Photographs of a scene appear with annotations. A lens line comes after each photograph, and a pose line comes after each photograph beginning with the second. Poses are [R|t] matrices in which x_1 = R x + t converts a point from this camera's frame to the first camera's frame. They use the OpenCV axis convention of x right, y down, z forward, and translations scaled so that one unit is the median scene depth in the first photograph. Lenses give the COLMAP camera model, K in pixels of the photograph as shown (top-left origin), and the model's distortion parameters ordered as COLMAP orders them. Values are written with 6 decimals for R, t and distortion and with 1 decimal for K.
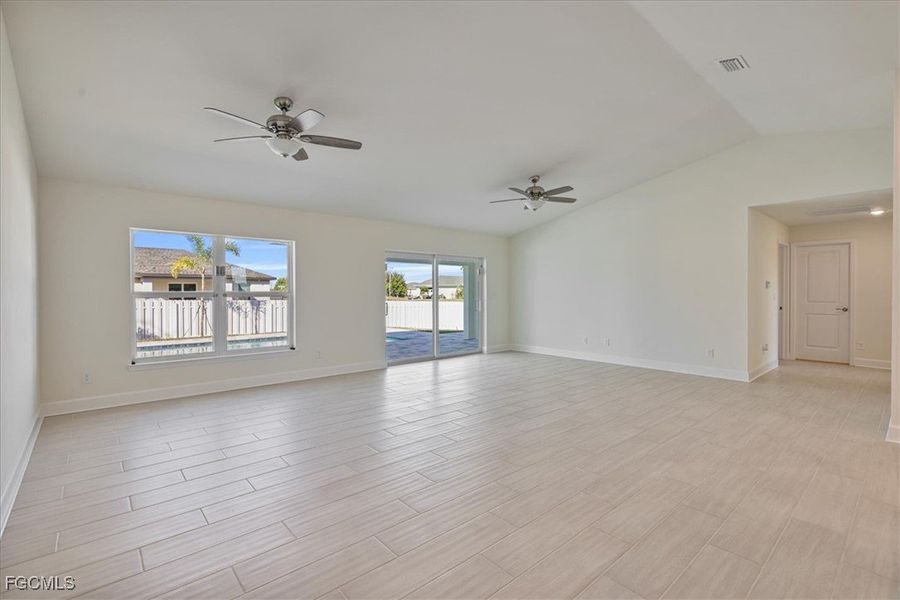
lens RADIAL K [[402.1, 0, 454.1], [0, 402.1, 300.7], [0, 0, 1]] dist [0.011626, 0.000103]
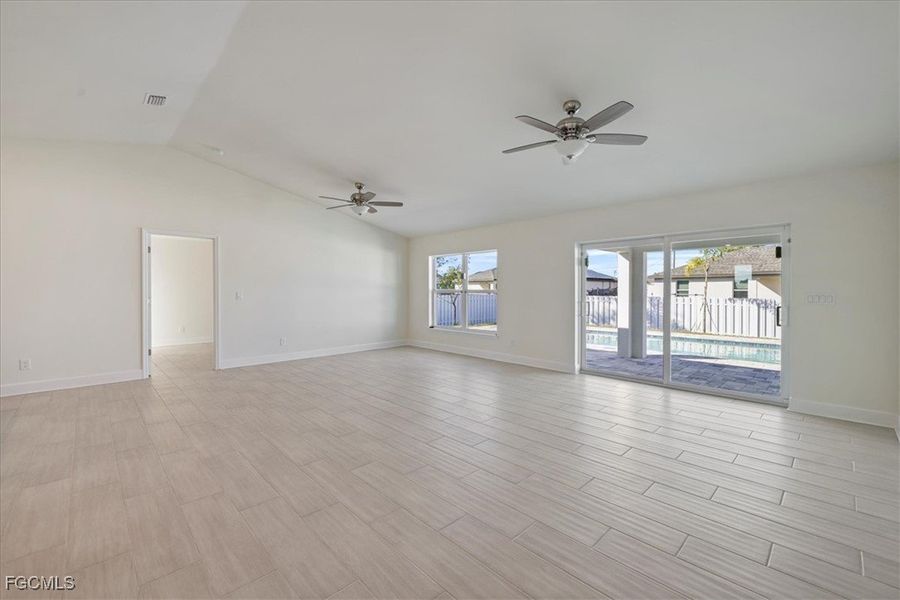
lens RADIAL K [[381.9, 0, 454.6], [0, 381.9, 295.4], [0, 0, 1]] dist [0.008778, 0.000515]
pose [[0.045389, 0.014228, -0.998868, 0.586911], [-0.021035, 0.999690, 0.013283, -0.012778], [0.998748, 0.020408, 0.045674, 0.603416]]
